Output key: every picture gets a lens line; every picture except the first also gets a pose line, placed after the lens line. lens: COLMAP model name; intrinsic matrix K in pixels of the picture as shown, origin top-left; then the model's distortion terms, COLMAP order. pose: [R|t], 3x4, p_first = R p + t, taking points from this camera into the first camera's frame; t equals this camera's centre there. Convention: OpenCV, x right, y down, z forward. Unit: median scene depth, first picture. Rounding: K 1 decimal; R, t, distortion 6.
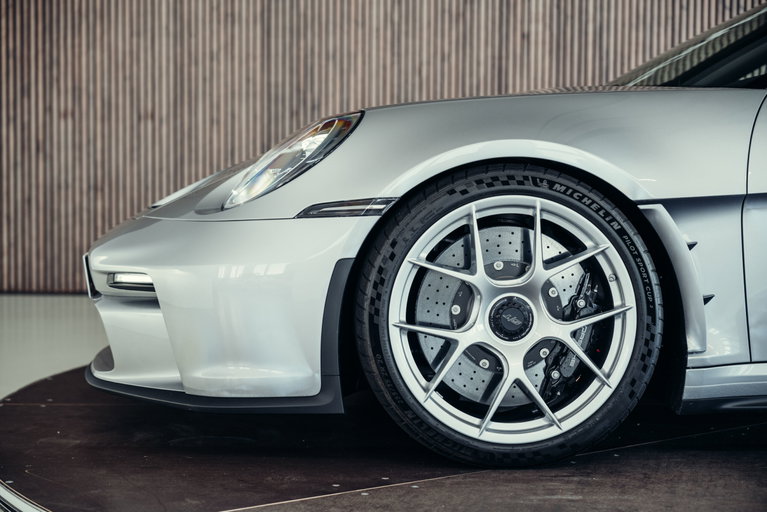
lens RADIAL K [[1483.4, 0, 383.5], [0, 1483.4, 256.0], [0, 0, 1]] dist [0.088395, -0.001430]
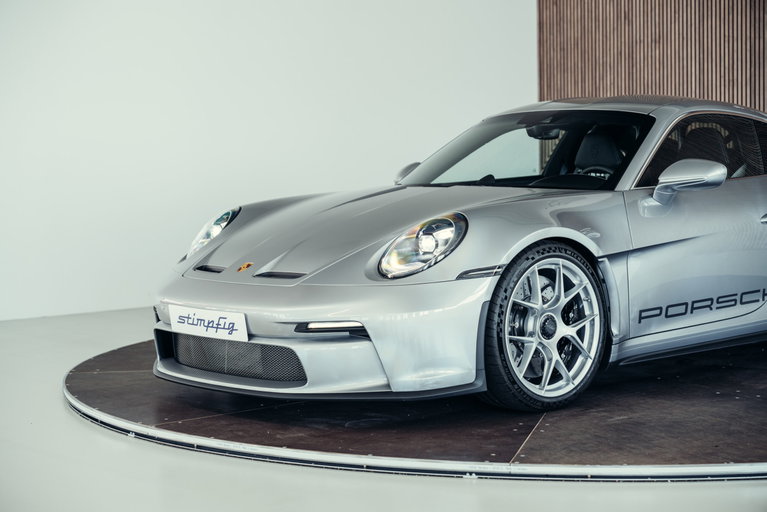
lens RADIAL K [[1483.4, 0, 383.5], [0, 1483.4, 256.0], [0, 0, 1]] dist [0.088395, -0.001430]
pose [[0.786750, -0.065117, 0.613828, -1.169317], [0.060586, 0.997765, 0.028192, -0.106146], [-0.614292, 0.015010, 0.788936, -0.291338]]
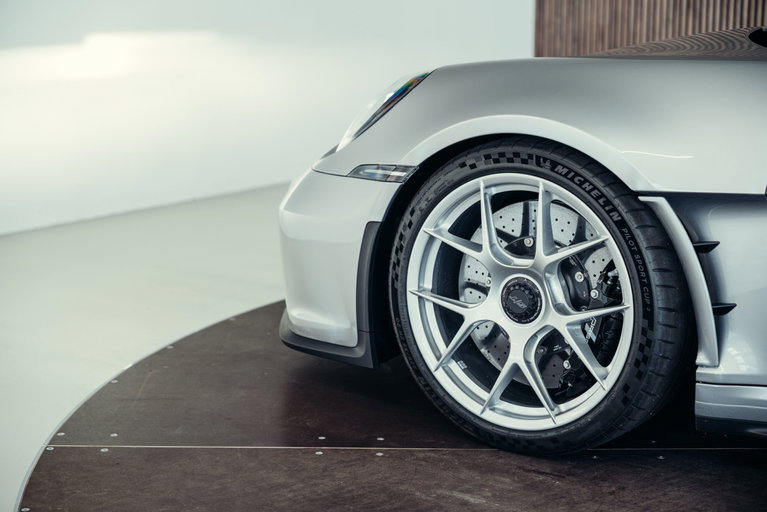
lens RADIAL K [[1483.4, 0, 383.5], [0, 1483.4, 256.0], [0, 0, 1]] dist [0.088395, -0.001430]
pose [[0.783177, 0.121249, -0.609863, 0.600067], [-0.034554, 0.987775, 0.152010, -0.129196], [0.620838, -0.097977, 0.777792, 0.205752]]
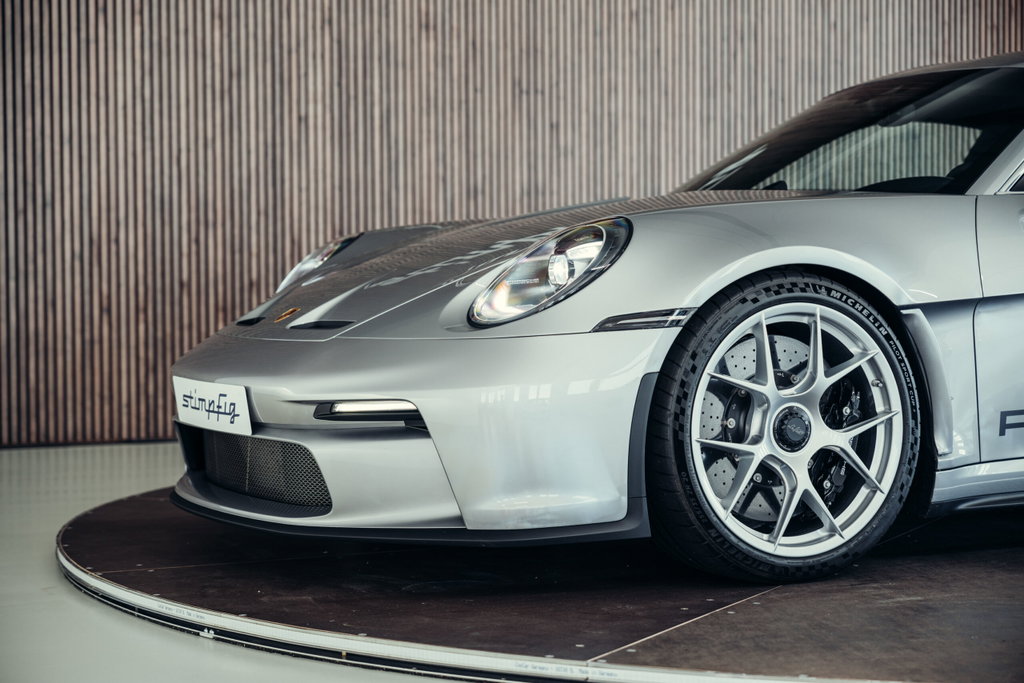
lens RADIAL K [[1980.5, 0, 512.0], [0, 1980.5, 341.5], [0, 0, 1]] dist [0.088395, -0.001430]
pose [[0.915634, -0.027994, 0.401037, -0.608929], [0.039028, 0.999050, -0.019371, 0.002748], [-0.400114, 0.033388, 0.915857, -0.124860]]
